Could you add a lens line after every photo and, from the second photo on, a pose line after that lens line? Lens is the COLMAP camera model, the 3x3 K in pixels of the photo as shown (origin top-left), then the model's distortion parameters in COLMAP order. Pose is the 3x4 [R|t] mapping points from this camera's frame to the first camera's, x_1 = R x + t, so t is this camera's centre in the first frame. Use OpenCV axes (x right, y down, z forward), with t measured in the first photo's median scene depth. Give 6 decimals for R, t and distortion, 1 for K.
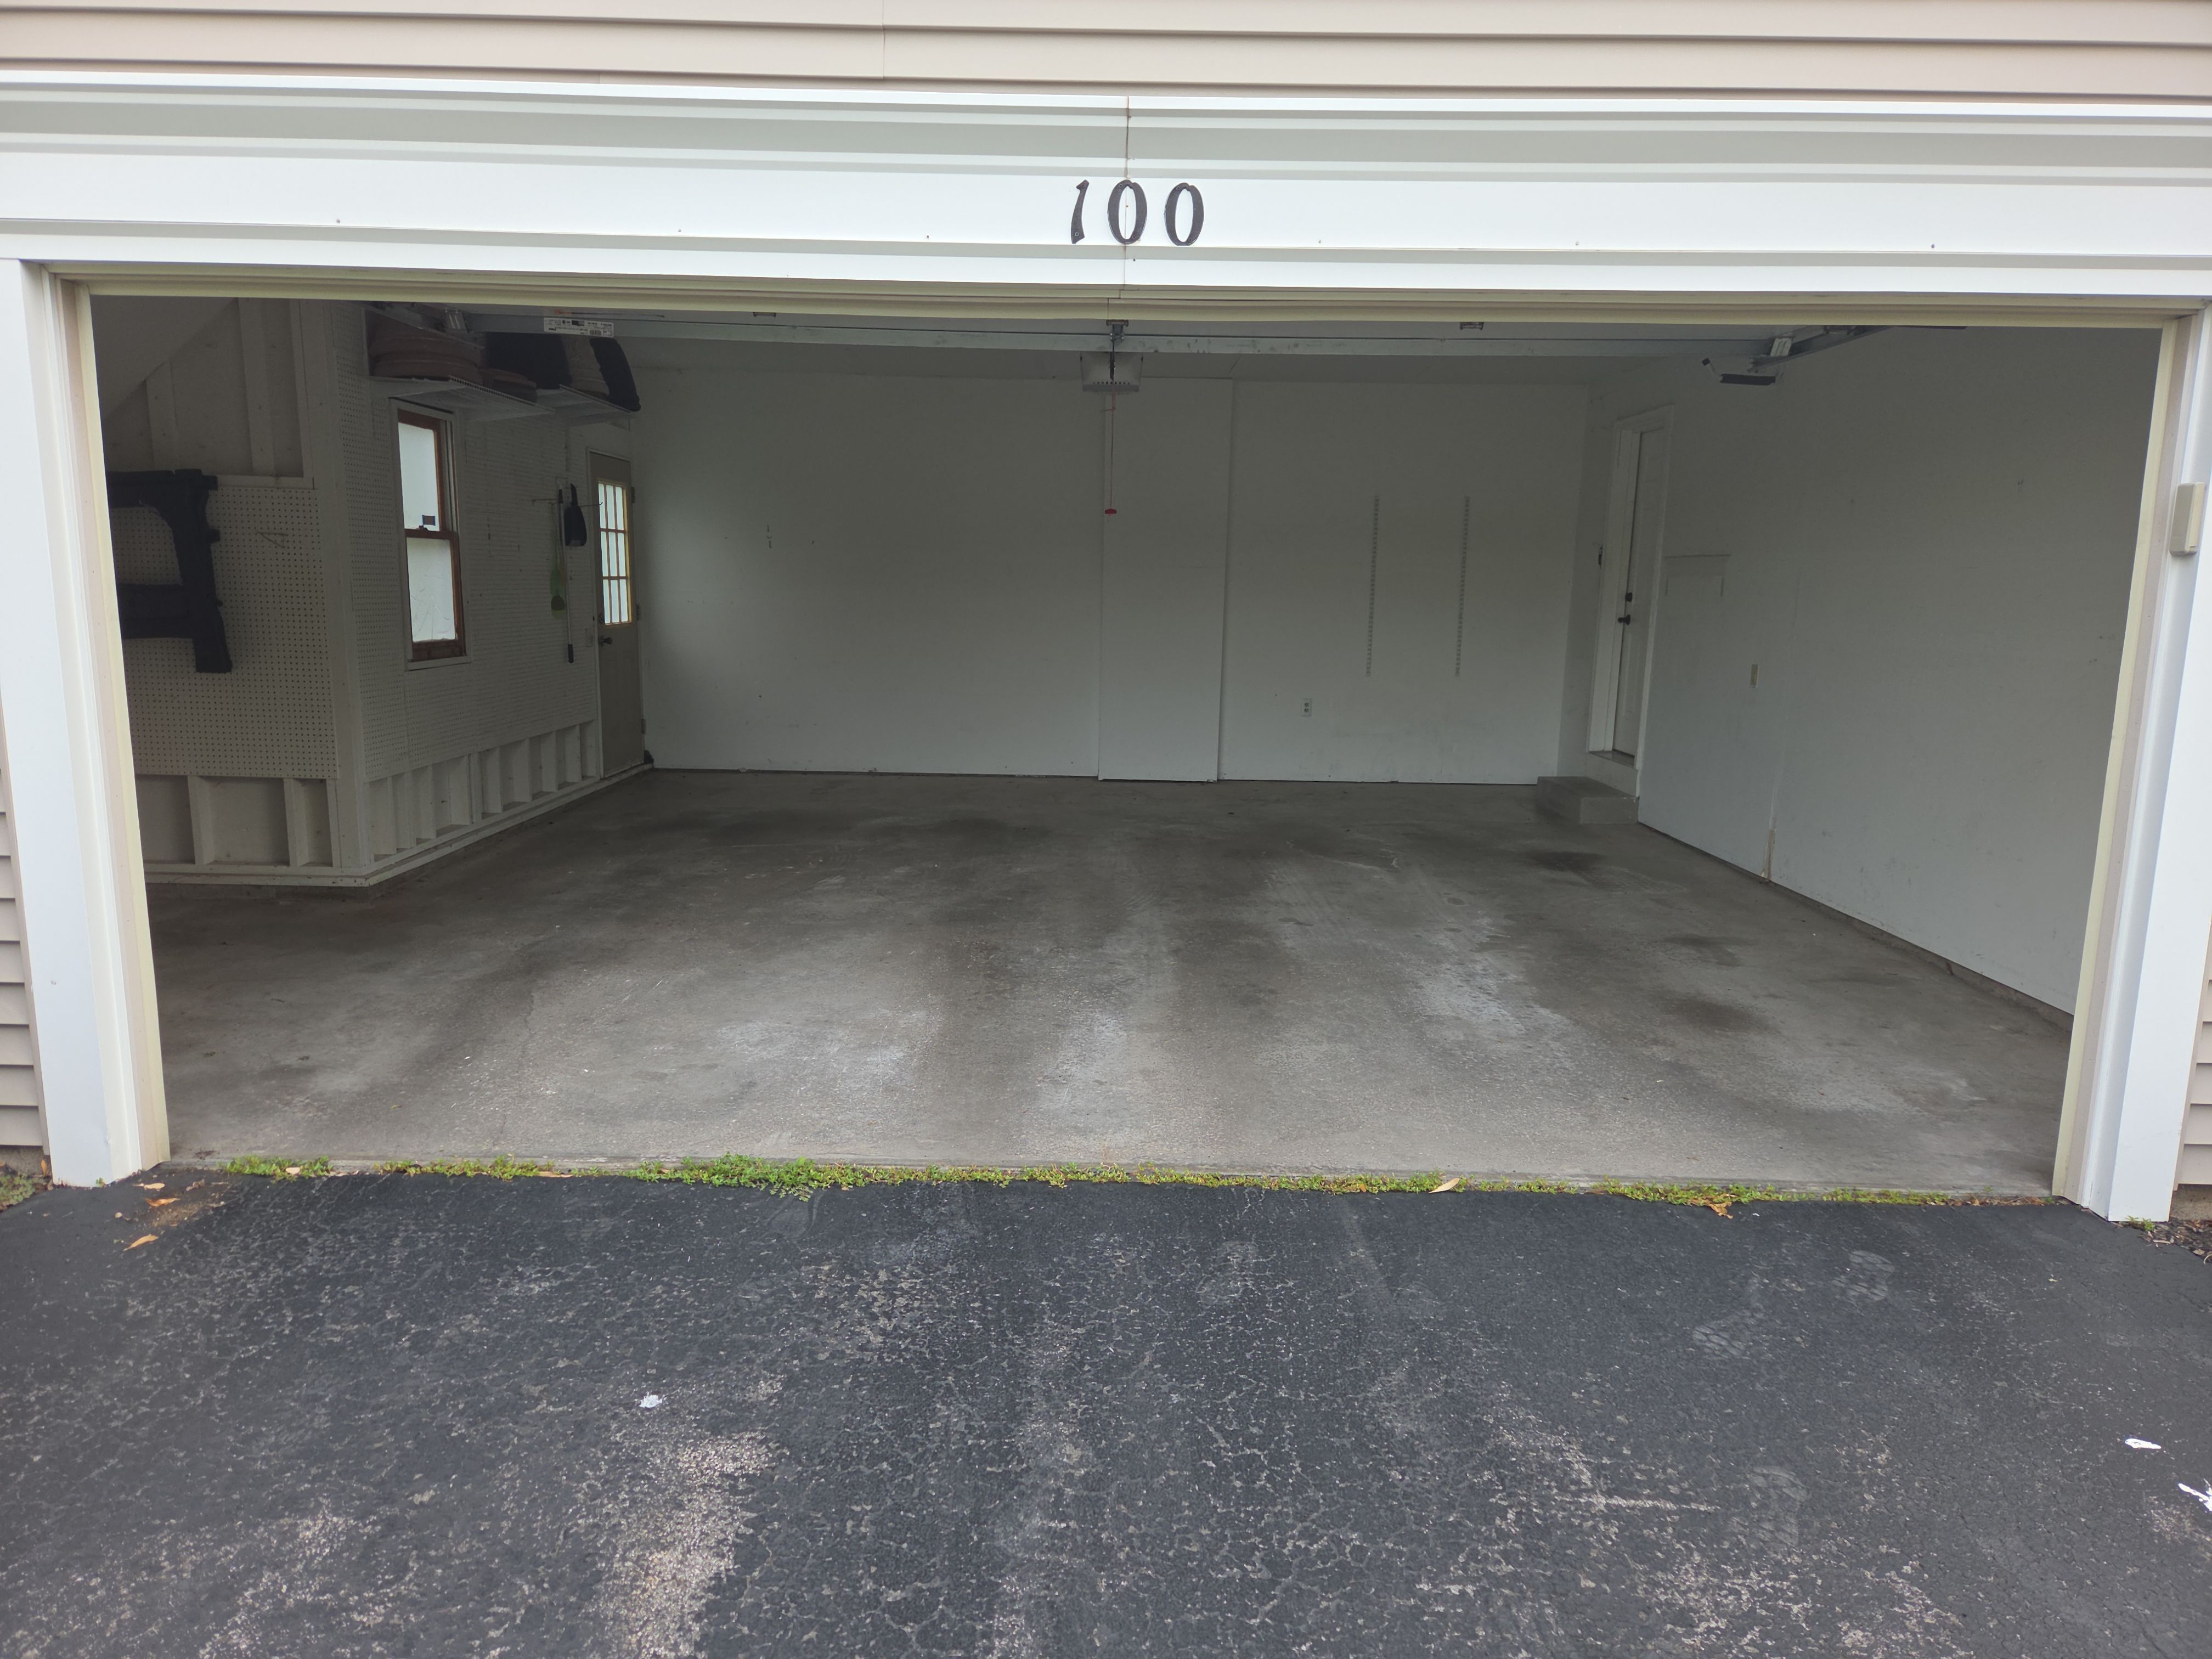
lens RADIAL K [[1475.5, 0, 1092.3], [0, 1475.5, 836.0], [0, 0, 1]] dist [0.042864, 0.002924]
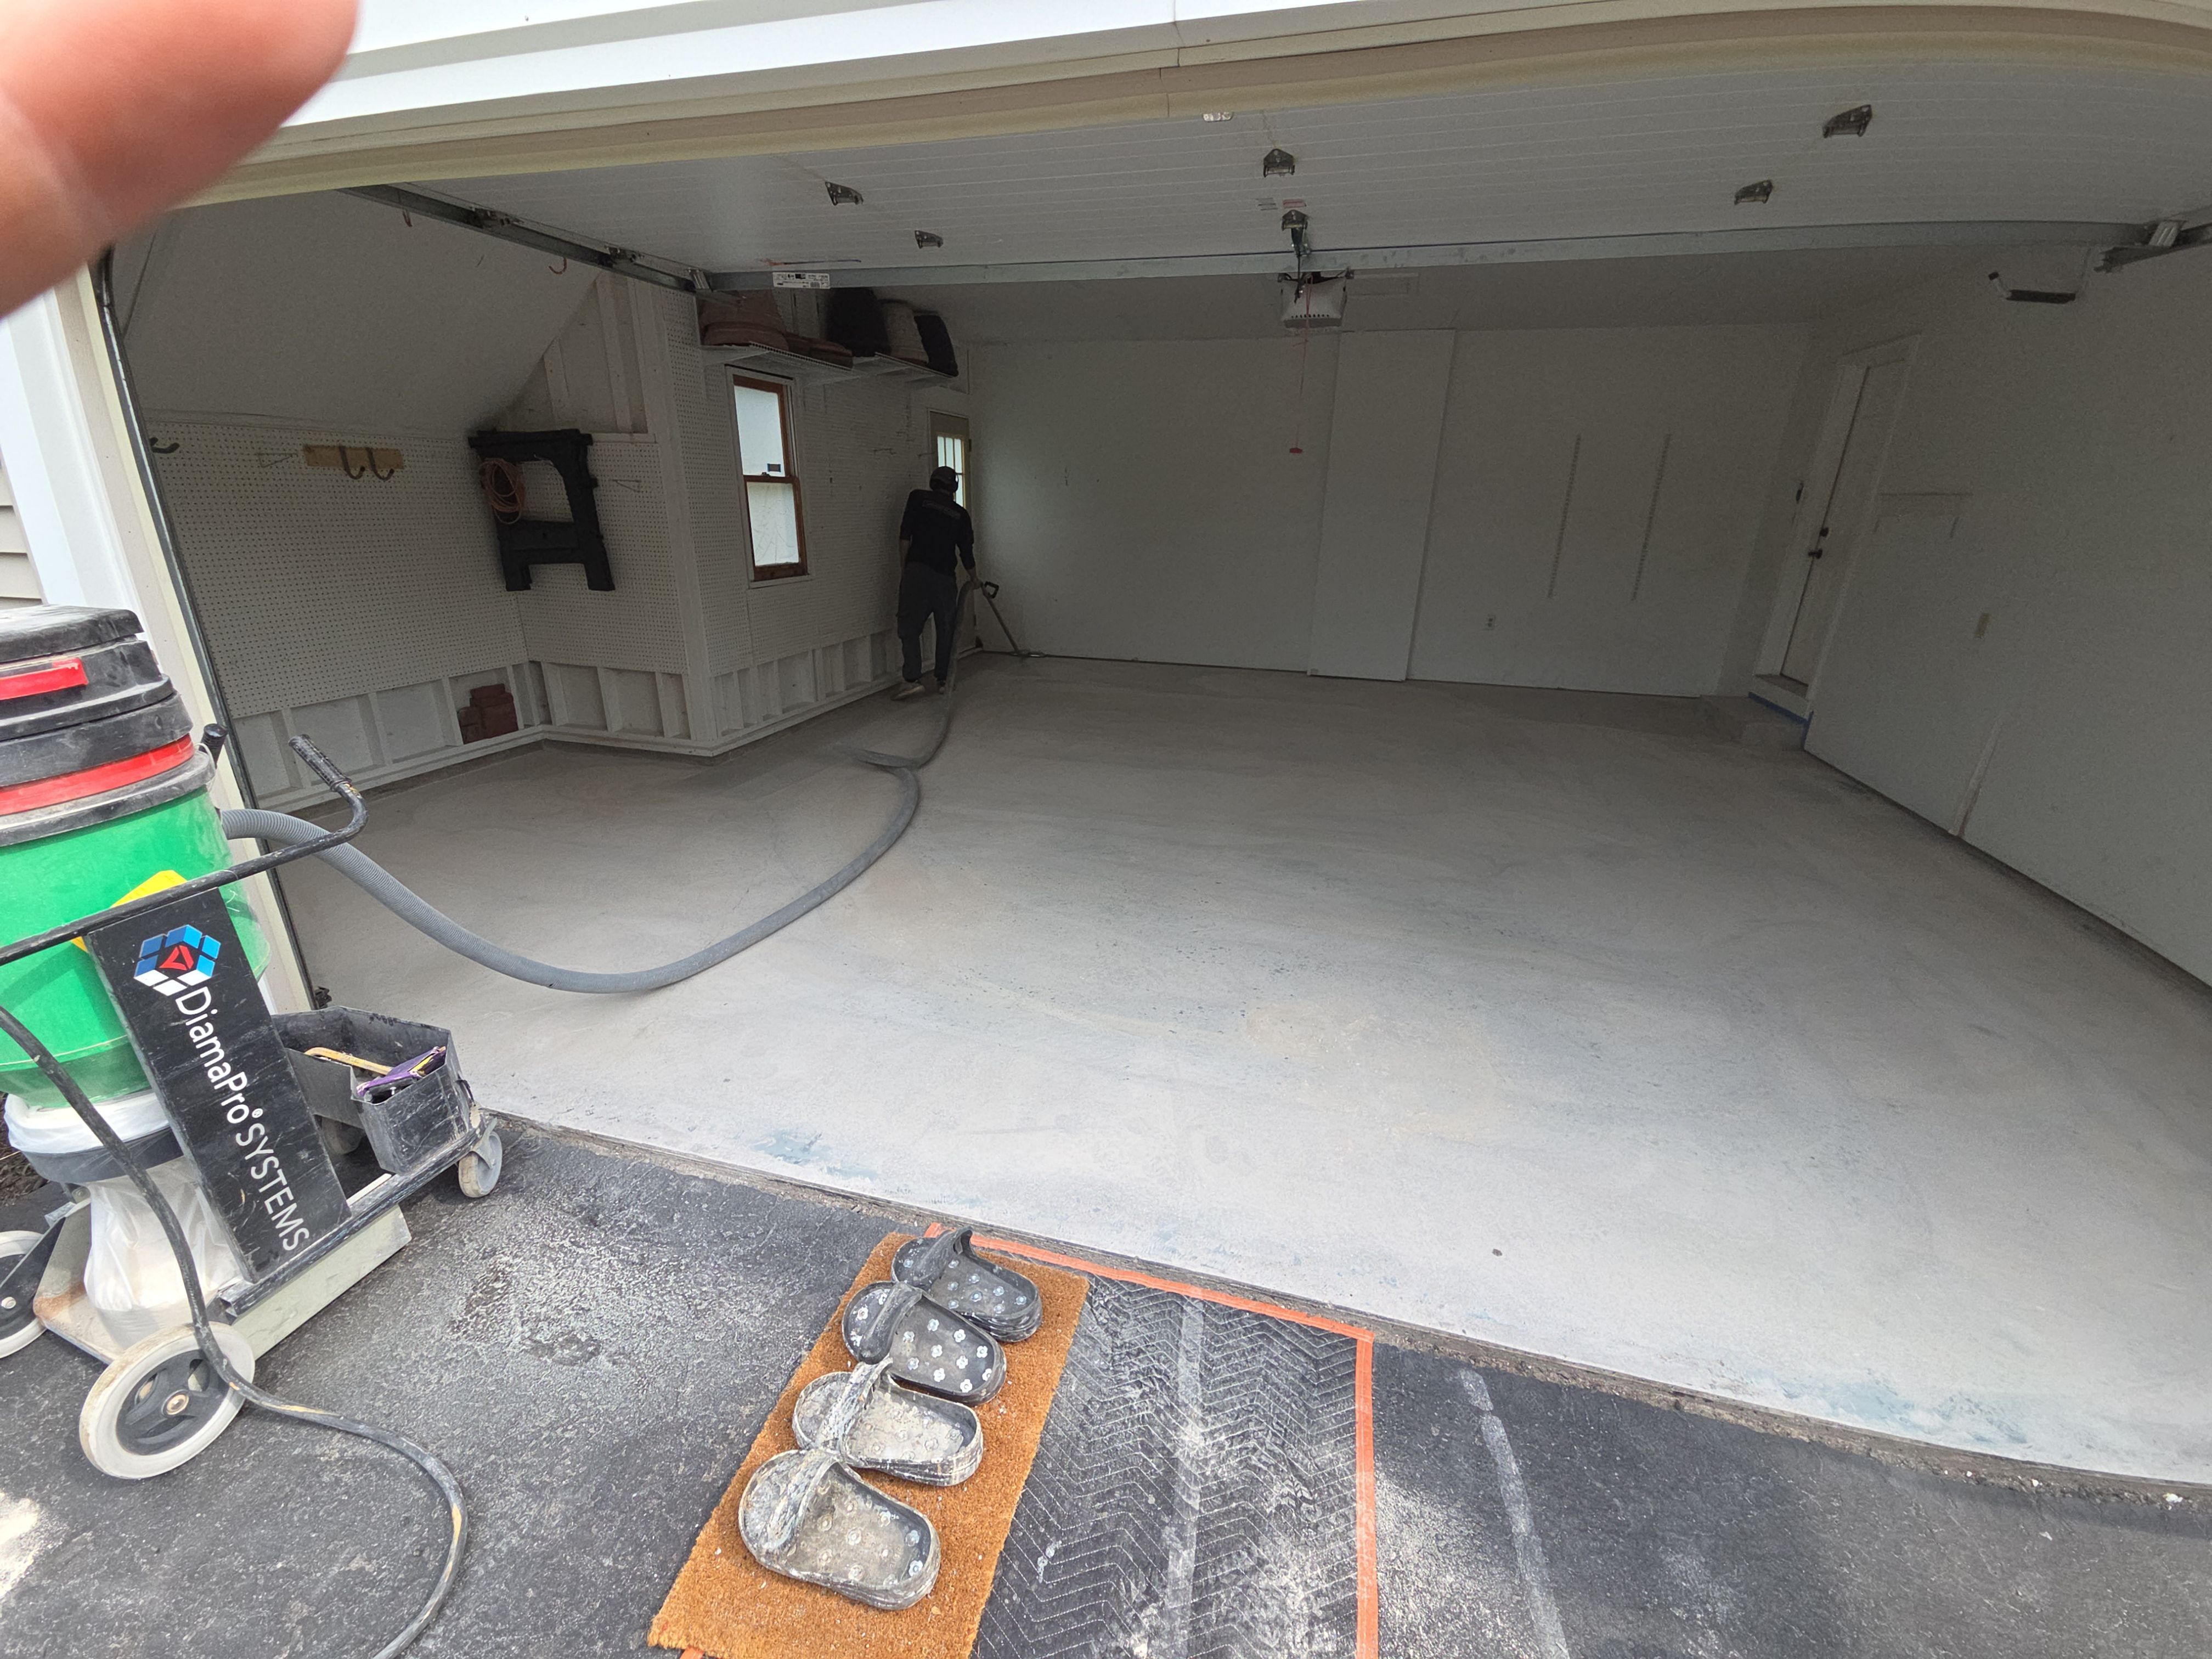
lens RADIAL K [[909.3, 0, 1093.8], [0, 909.3, 827.9], [0, 0, 1]] dist [0.004823, -0.000567]
pose [[0.964516, 0.089874, -0.248256, 0.046687], [-0.046162, 0.983200, 0.176595, -0.055267], [0.259957, -0.158869, 0.952462, 0.262696]]
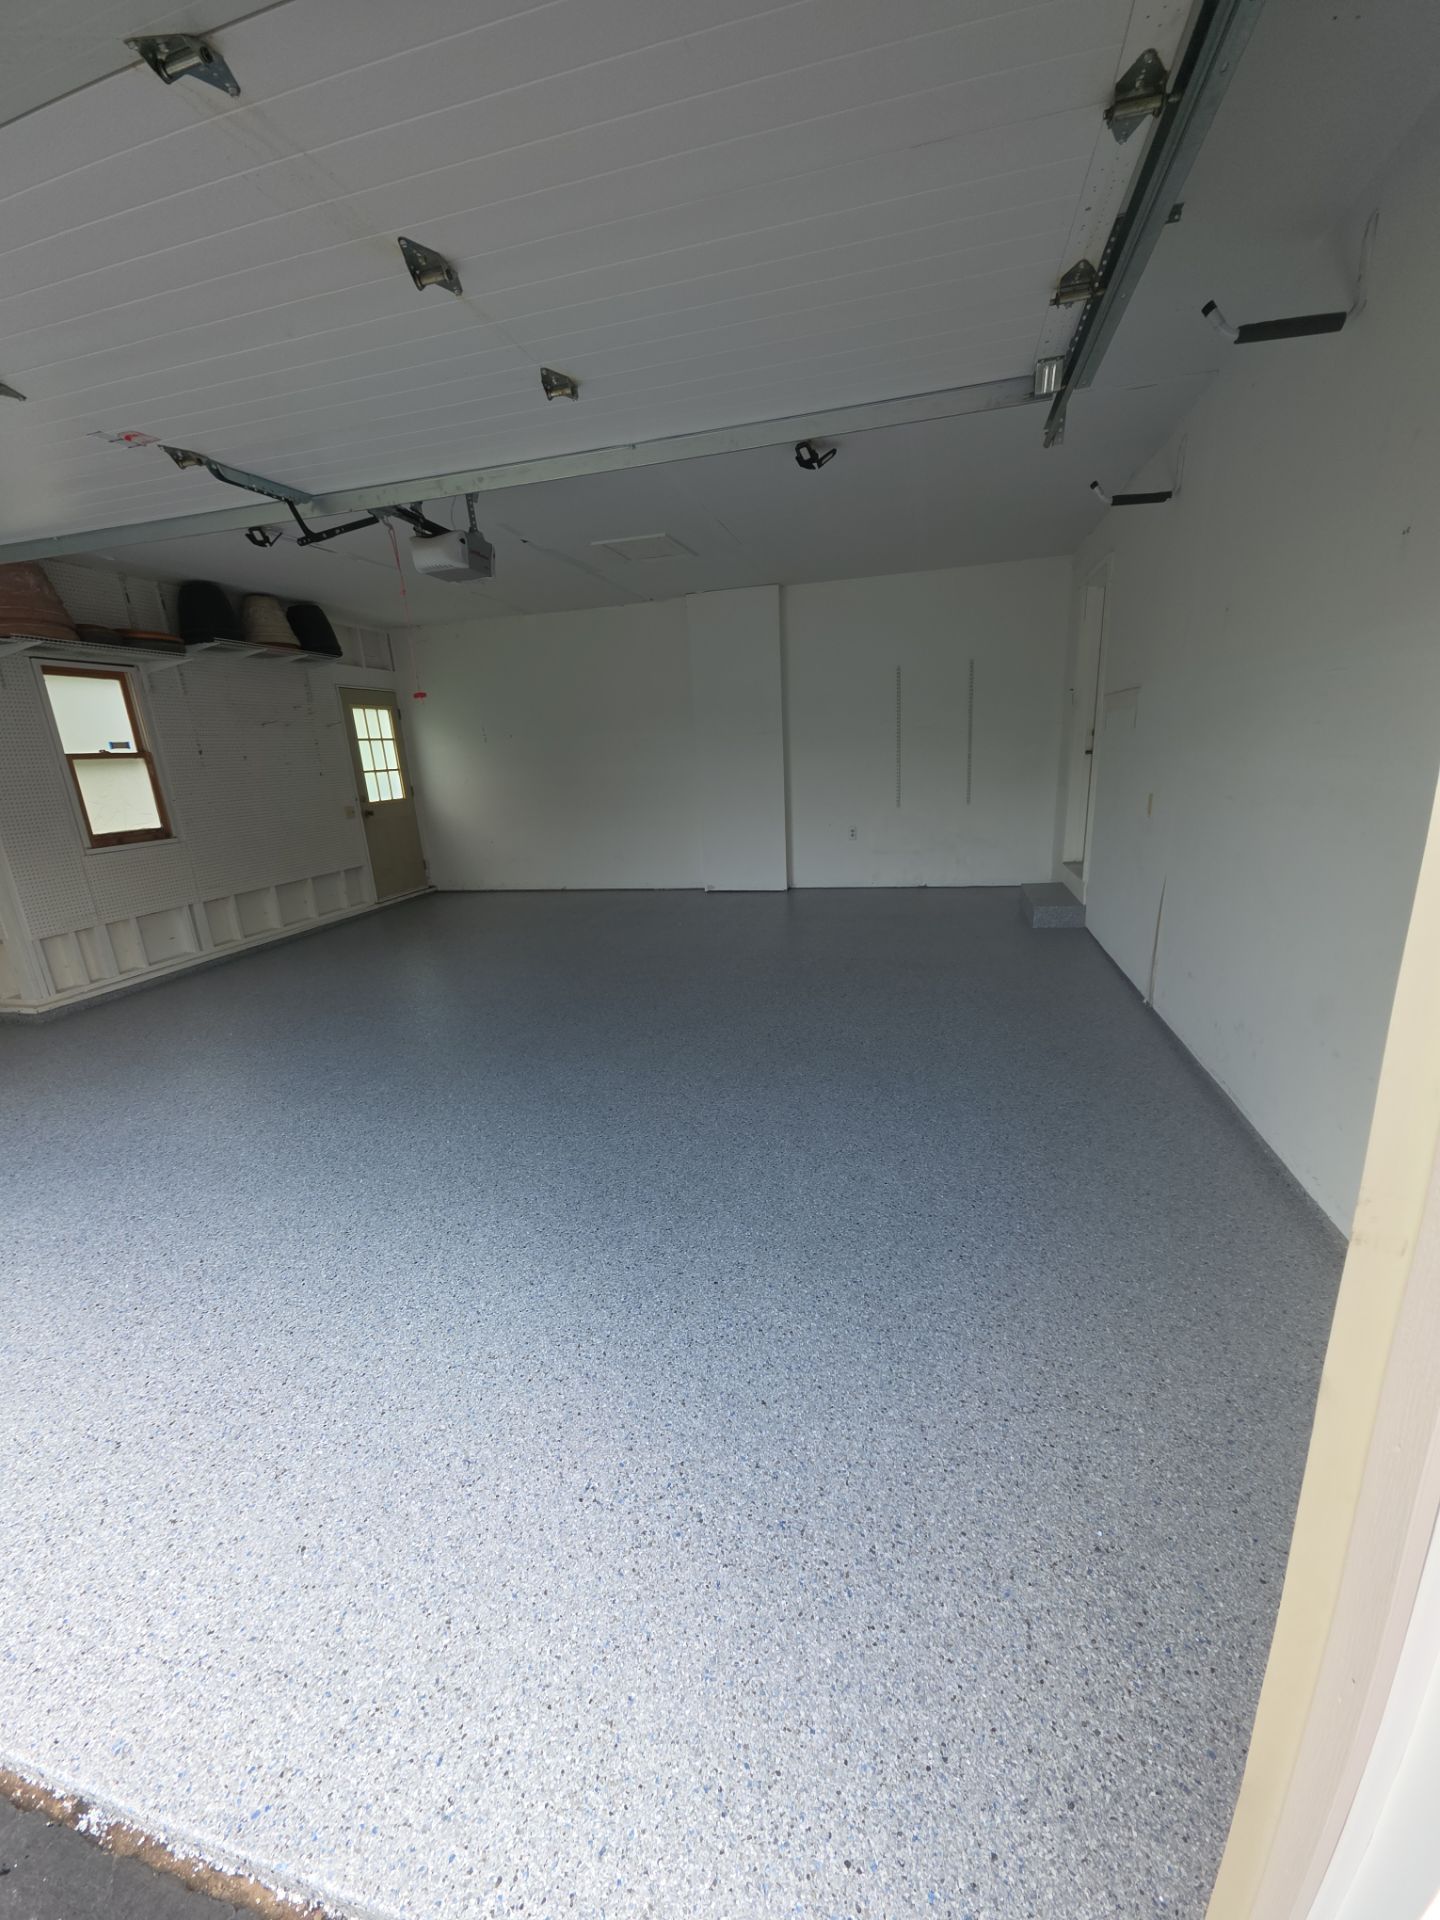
lens RADIAL K [[758.9, 0, 722.9], [0, 758.9, 971.4], [0, 0, 1]] dist [-0.001219, -0.000134]
pose [[0.968878, -0.000611, -0.247539, 0.288781], [0.028715, 0.993524, 0.109937, -0.058321], [0.245869, -0.113623, 0.962621, 0.408041]]
